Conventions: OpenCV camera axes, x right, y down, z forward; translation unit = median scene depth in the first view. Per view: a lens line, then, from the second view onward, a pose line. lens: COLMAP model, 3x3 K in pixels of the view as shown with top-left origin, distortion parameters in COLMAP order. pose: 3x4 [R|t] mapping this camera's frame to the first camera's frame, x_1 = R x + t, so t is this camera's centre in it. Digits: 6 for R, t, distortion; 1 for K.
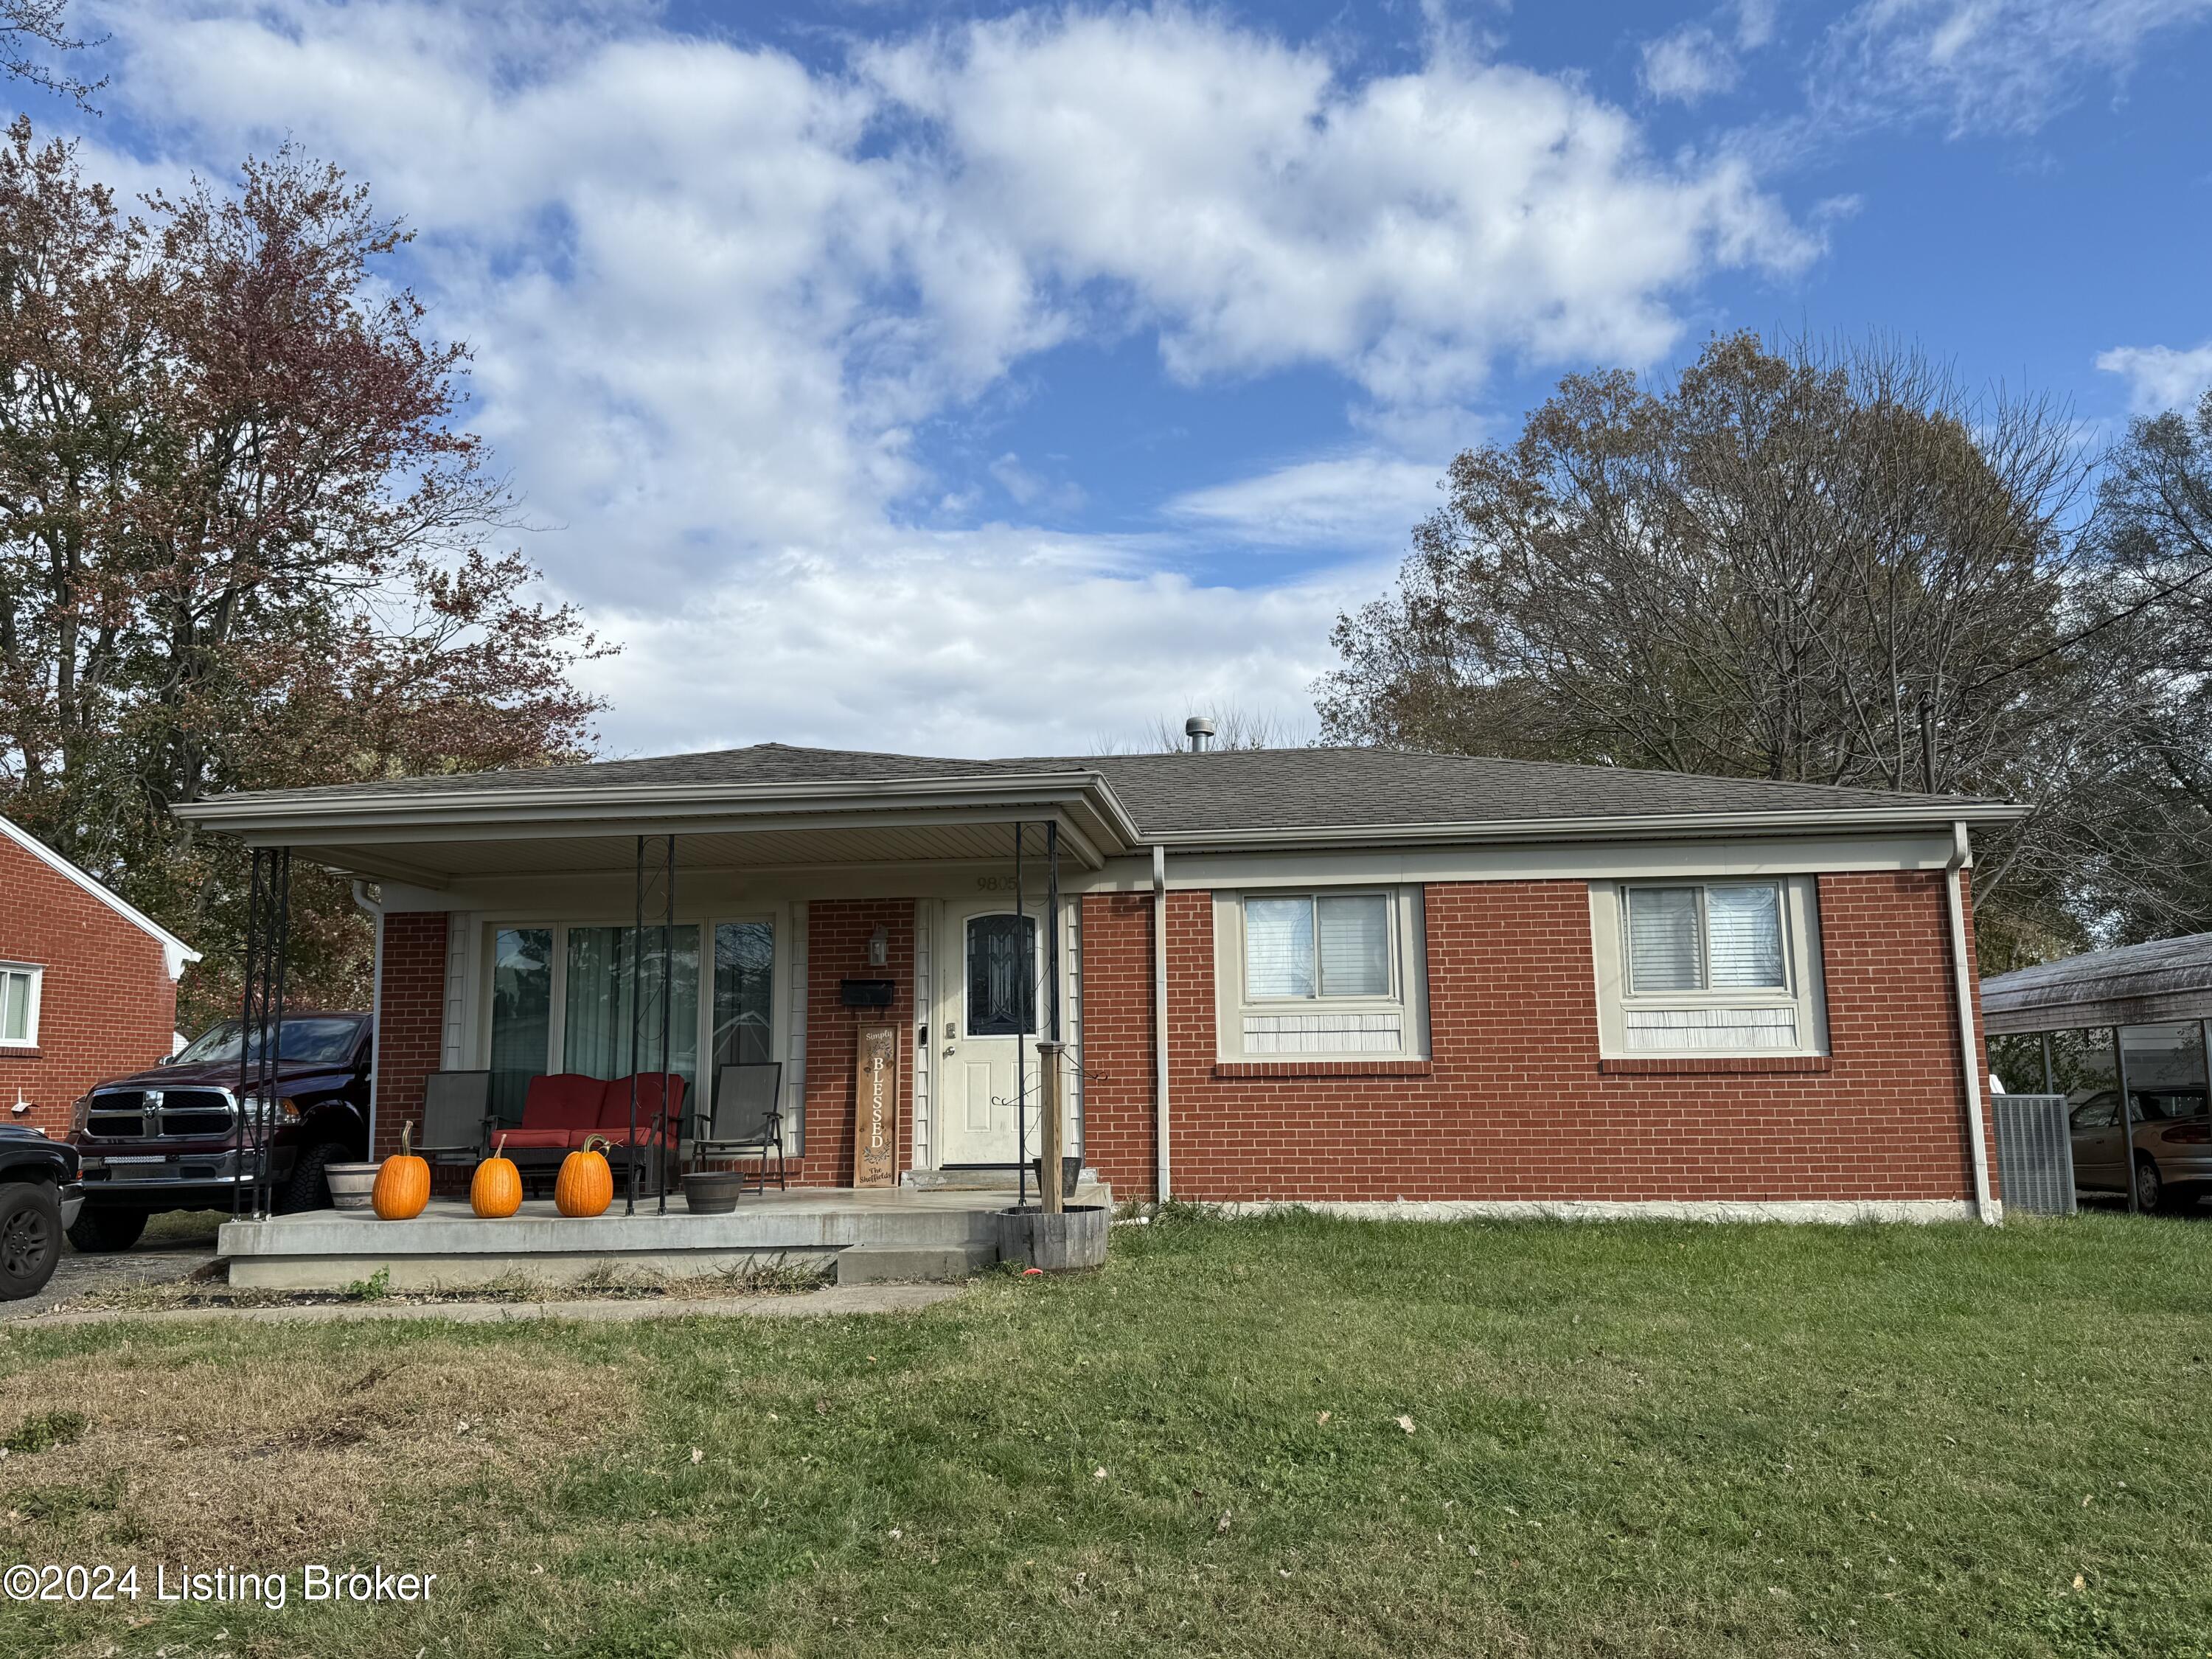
lens RADIAL K [[1761.2, 0, 1106.0], [0, 1761.2, 829.5], [0, 0, 1]] dist [0.141022, -0.343902]
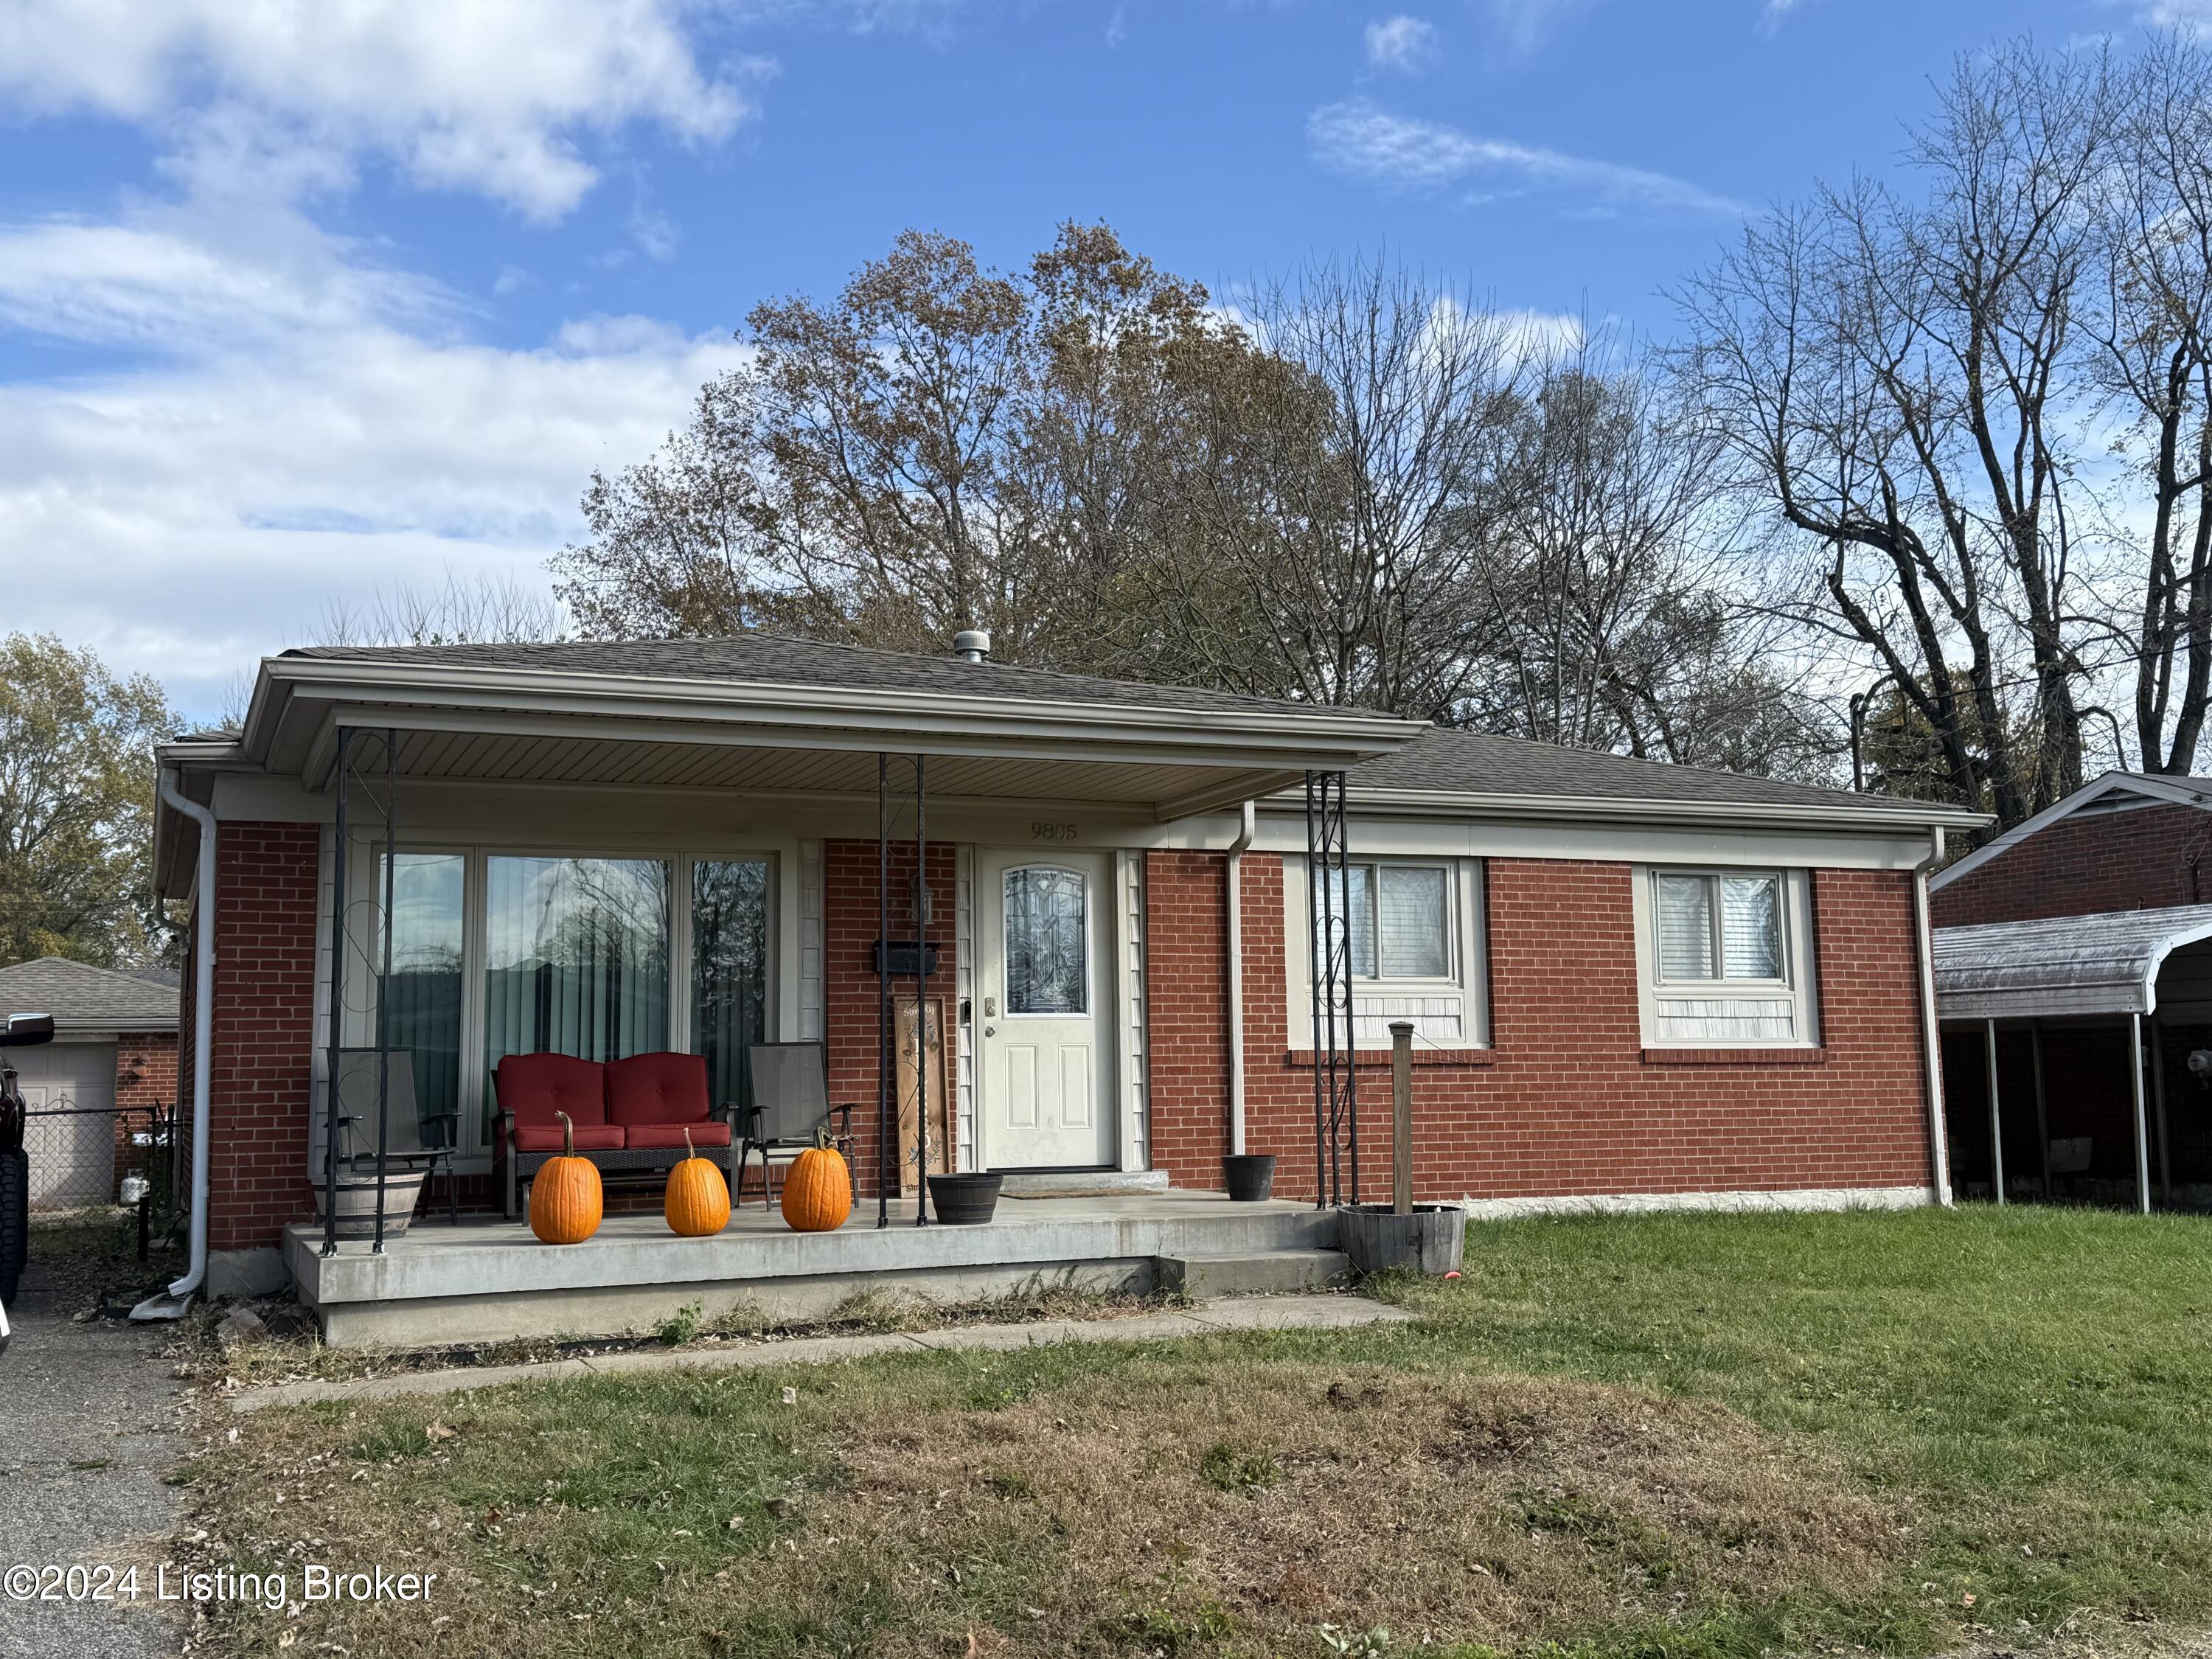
lens RADIAL K [[2284.4, 0, 1106.0], [0, 2284.4, 829.5], [0, 0, 1]] dist [0.075002, 0.007180]
pose [[0.873228, 0.057290, 0.483932, -0.583265], [-0.071572, 0.997374, 0.011073, 0.016963], [-0.482027, -0.044306, 0.875035, 0.052268]]
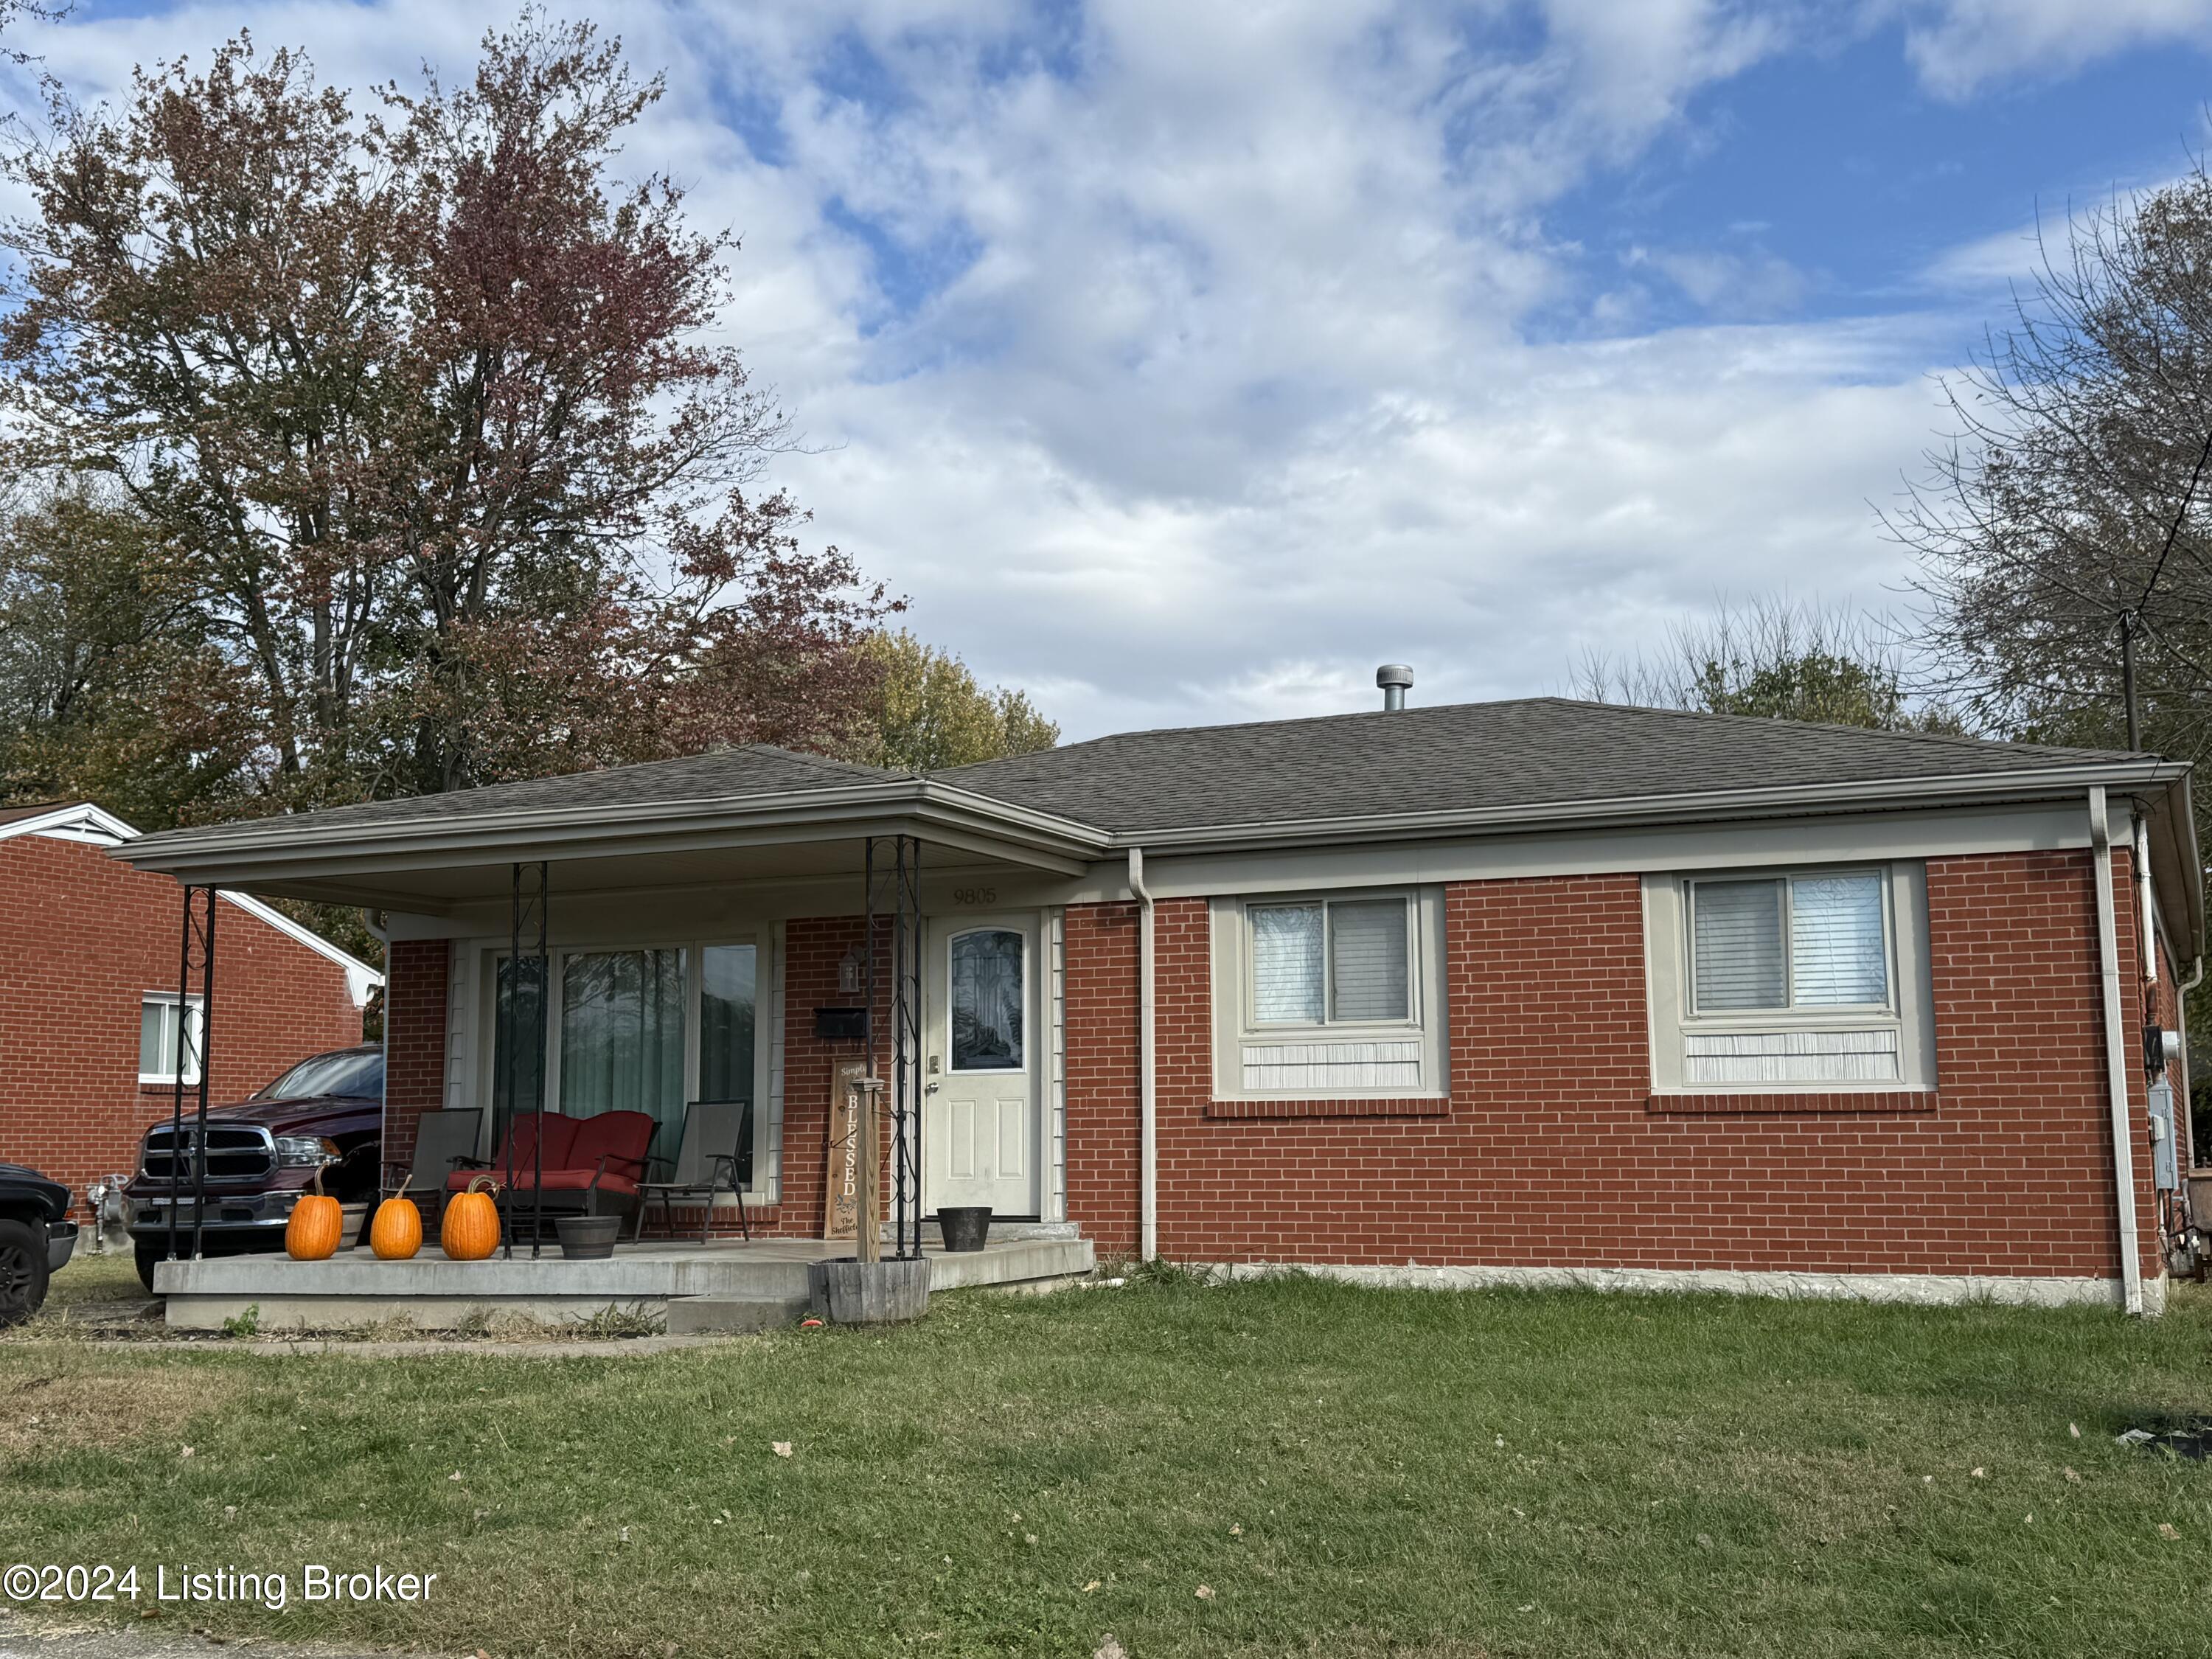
lens RADIAL K [[2442.4, 0, 1106.0], [0, 2442.4, 829.5], [0, 0, 1]] dist [0.069599, -0.019932]
pose [[0.952384, -0.033816, -0.303020, 0.381963], [0.040840, 0.999023, 0.016869, -0.020650], [0.302154, -0.028441, 0.952835, -0.134616]]
